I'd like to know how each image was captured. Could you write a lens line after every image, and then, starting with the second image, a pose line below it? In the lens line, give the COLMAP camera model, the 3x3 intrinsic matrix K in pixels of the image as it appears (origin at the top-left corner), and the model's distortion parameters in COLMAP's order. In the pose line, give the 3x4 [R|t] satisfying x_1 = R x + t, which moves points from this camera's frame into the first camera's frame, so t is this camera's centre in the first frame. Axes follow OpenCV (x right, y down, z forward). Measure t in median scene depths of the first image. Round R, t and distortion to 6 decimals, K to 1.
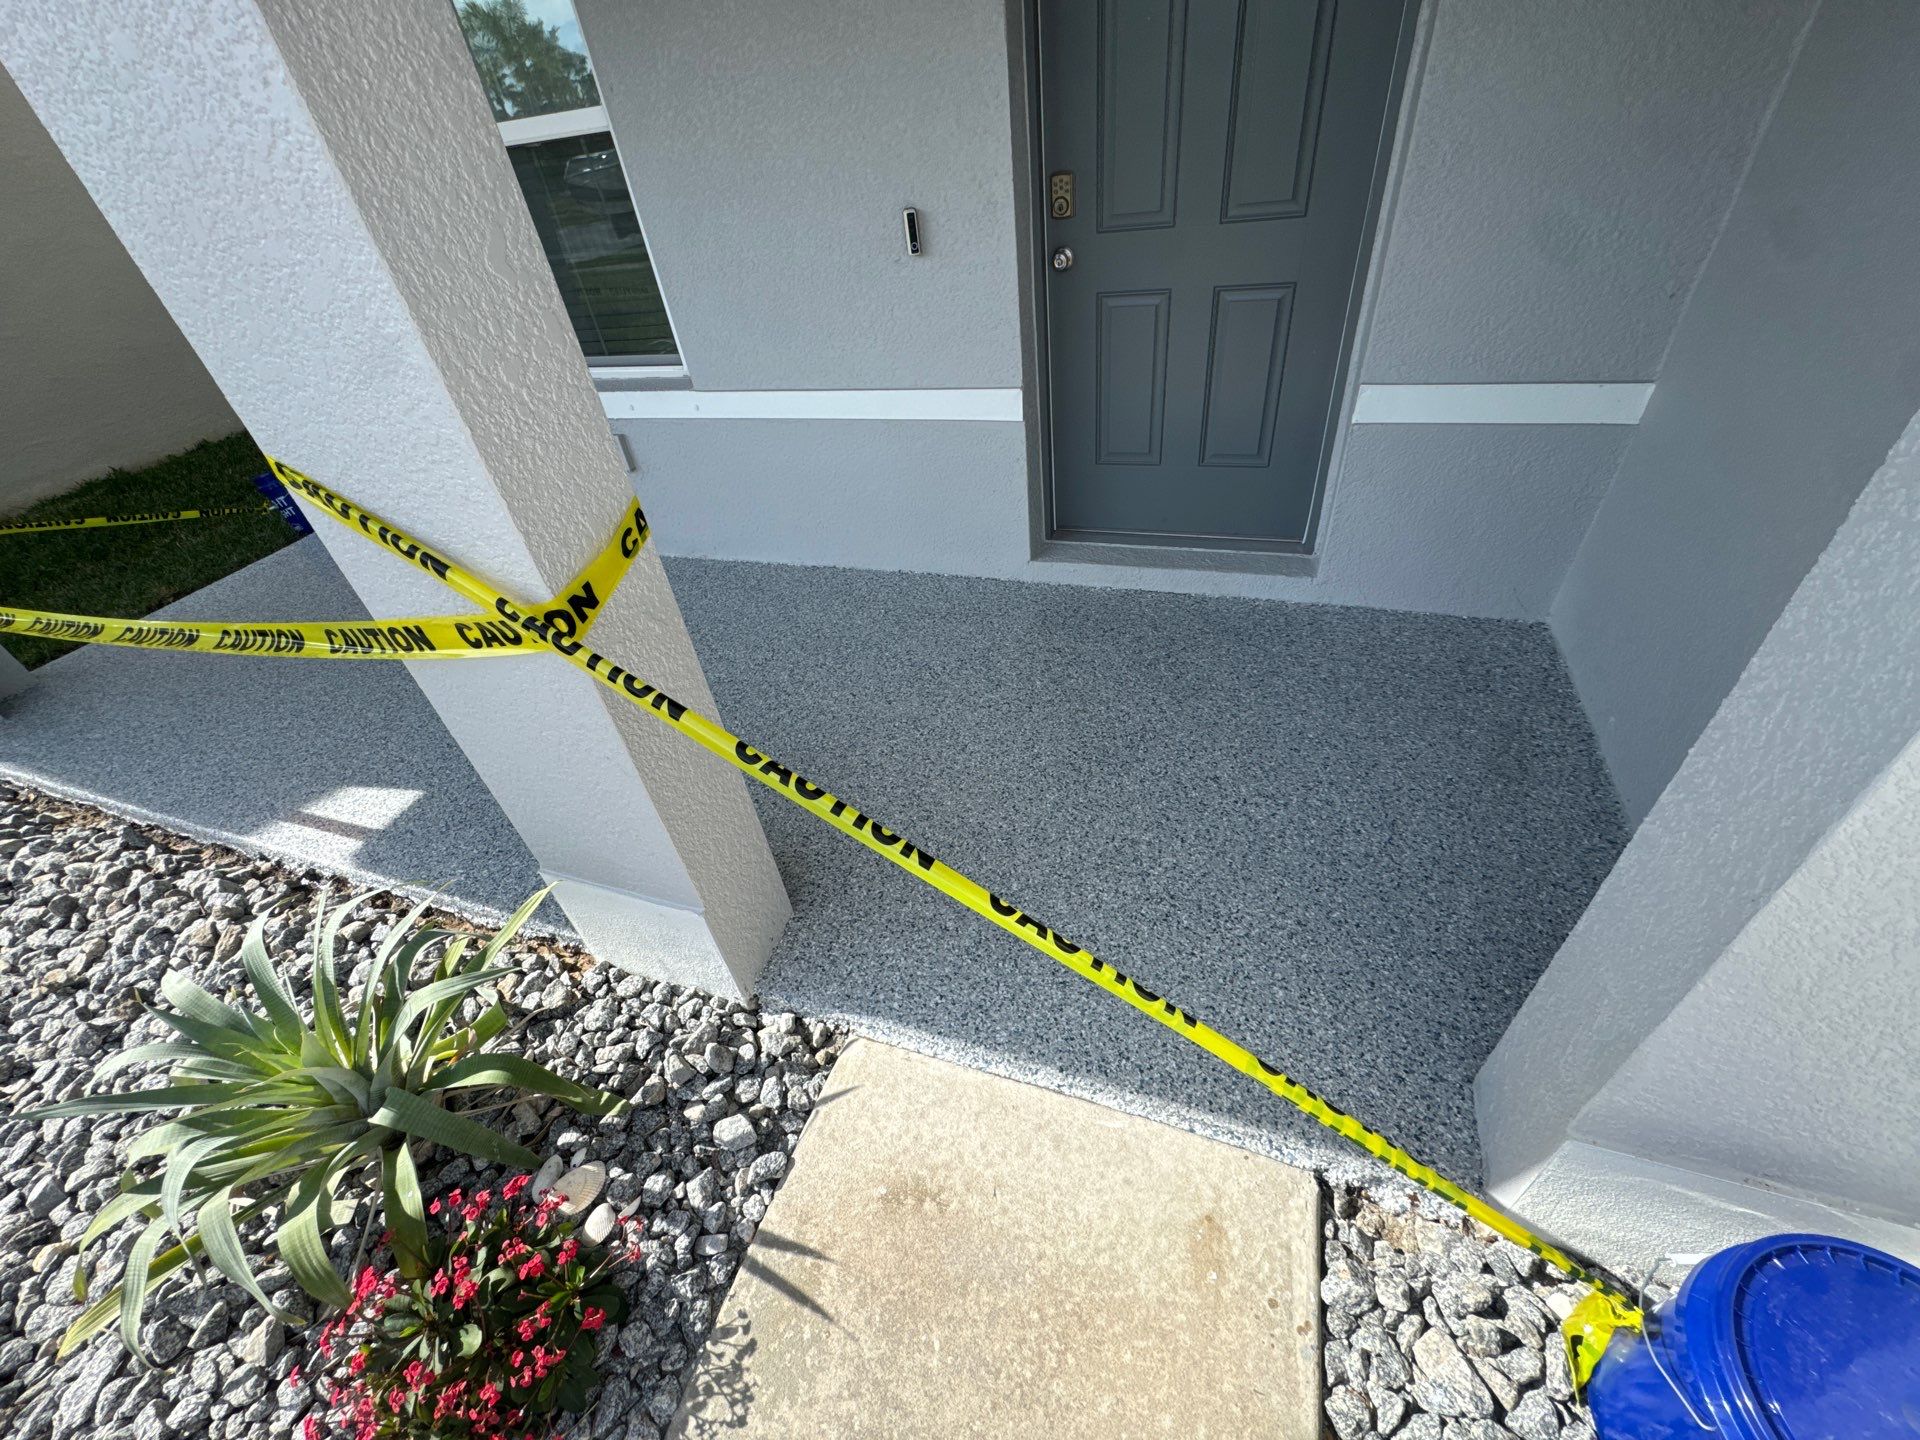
lens RADIAL K [[750.1, 0, 959.8], [0, 750.1, 721.7], [0, 0, 1]] dist [0.003965, -0.001301]
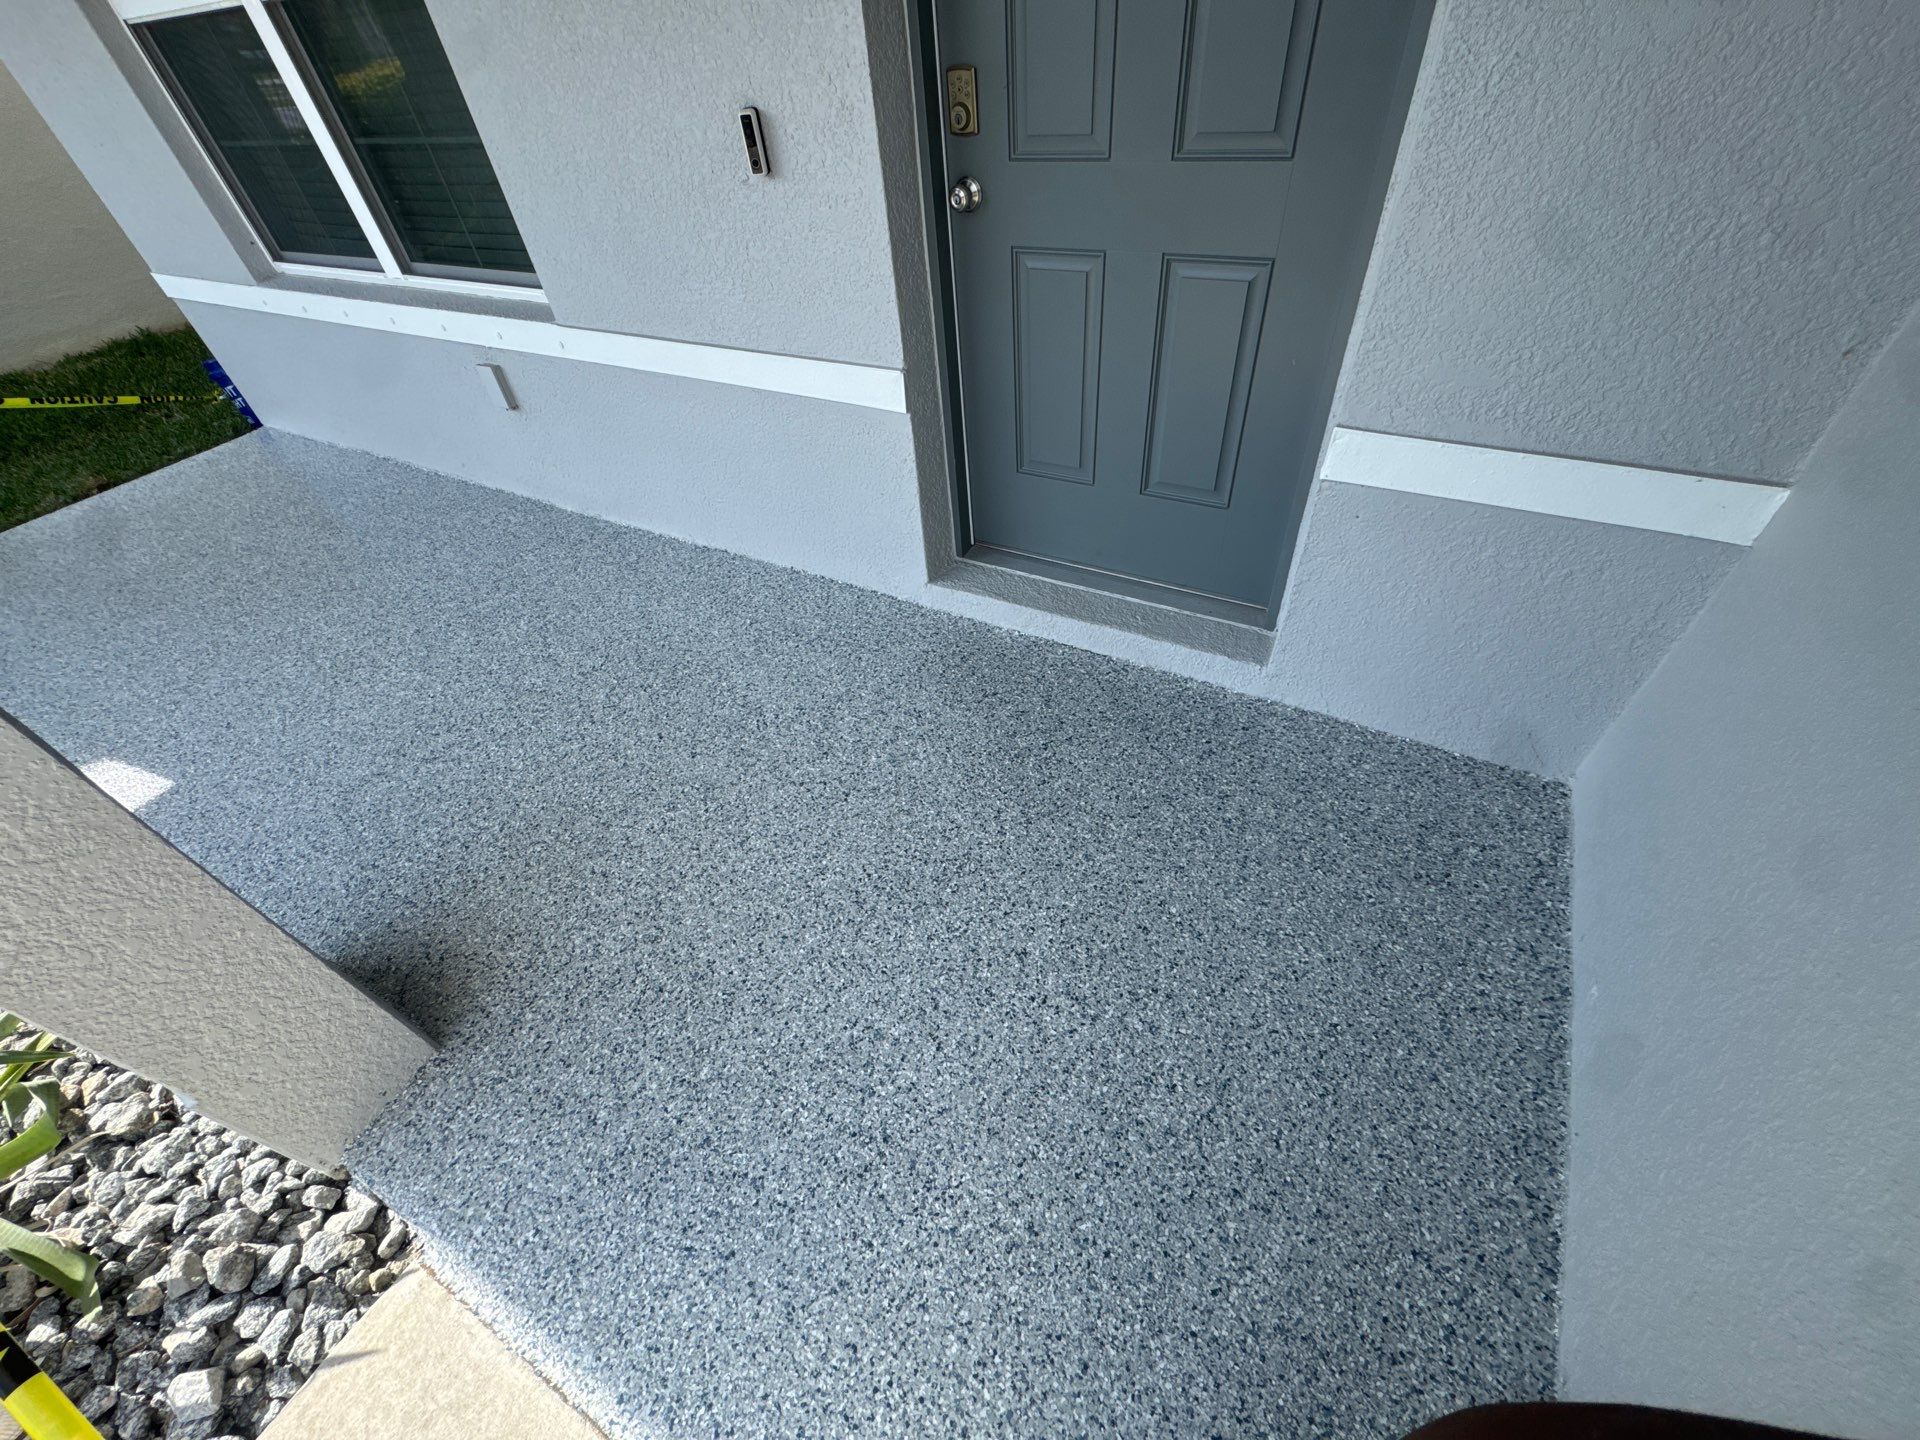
lens RADIAL K [[750.1, 0, 961.3], [0, 750.1, 719.8], [0, 0, 1]] dist [0.003965, -0.001301]
pose [[0.984902, 0.141147, -0.100229, 0.276056], [-0.130006, 0.985376, 0.110146, -0.196165], [0.114310, -0.095453, 0.988849, 0.235224]]
